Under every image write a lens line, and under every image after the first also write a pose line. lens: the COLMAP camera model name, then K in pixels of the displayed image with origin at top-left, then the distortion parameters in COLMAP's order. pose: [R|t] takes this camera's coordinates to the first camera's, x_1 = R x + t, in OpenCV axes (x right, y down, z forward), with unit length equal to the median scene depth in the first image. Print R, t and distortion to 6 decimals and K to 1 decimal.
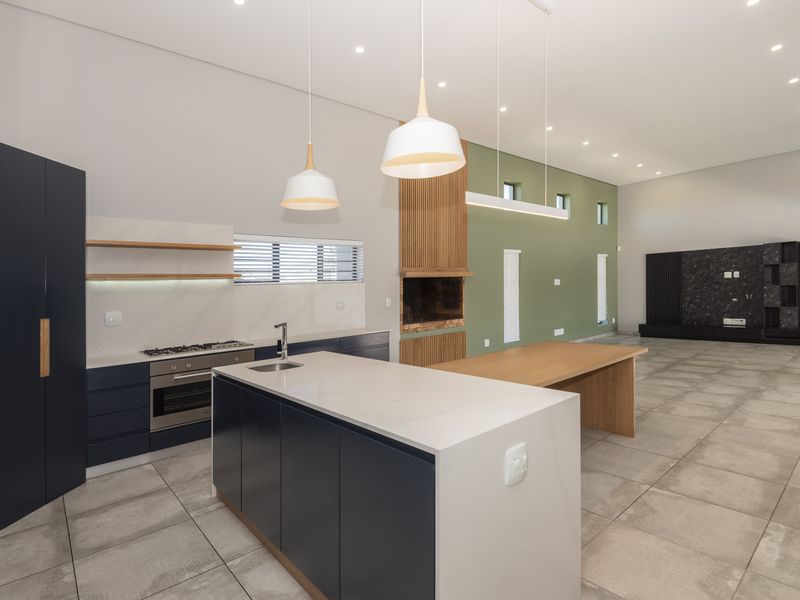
lens RADIAL K [[414.8, 0, 400.0], [0, 414.8, 300.0], [0, 0, 1]] dist [0.005755, 0.000368]
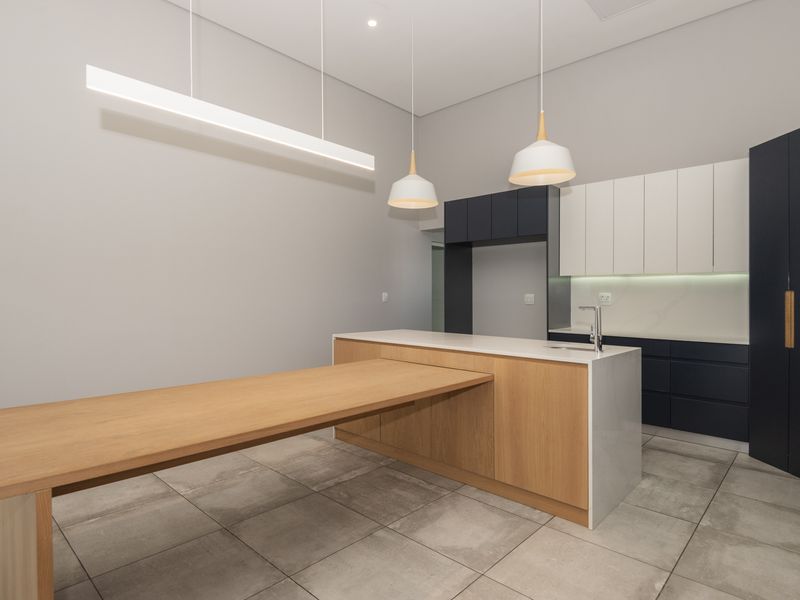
lens RADIAL K [[453.9, 0, 400.0], [0, 453.9, 300.0], [0, 0, 1]] dist [0.005392, -0.000354]
pose [[-0.993694, 0.034988, -0.106525, 0.181332], [0.031882, 0.999019, 0.030724, 0.003045], [0.107495, 0.027134, -0.993835, 1.784195]]
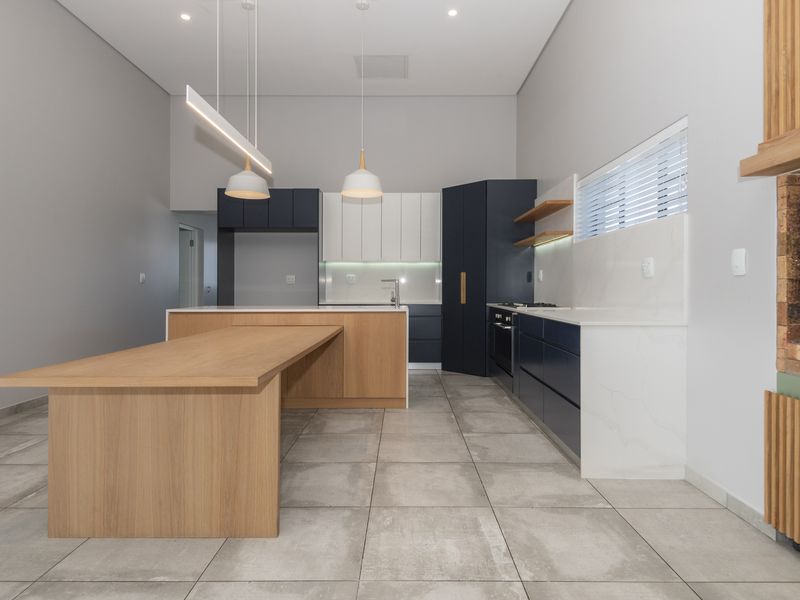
lens RADIAL K [[484.8, 0, 400.0], [0, 484.8, 300.0], [0, 0, 1]] dist [0.000488, -0.000104]
pose [[-0.656194, 0.062510, -0.751999, 0.827273], [0.012625, 0.997333, 0.071887, 0.009128], [0.754487, 0.037677, -0.655233, 1.952319]]
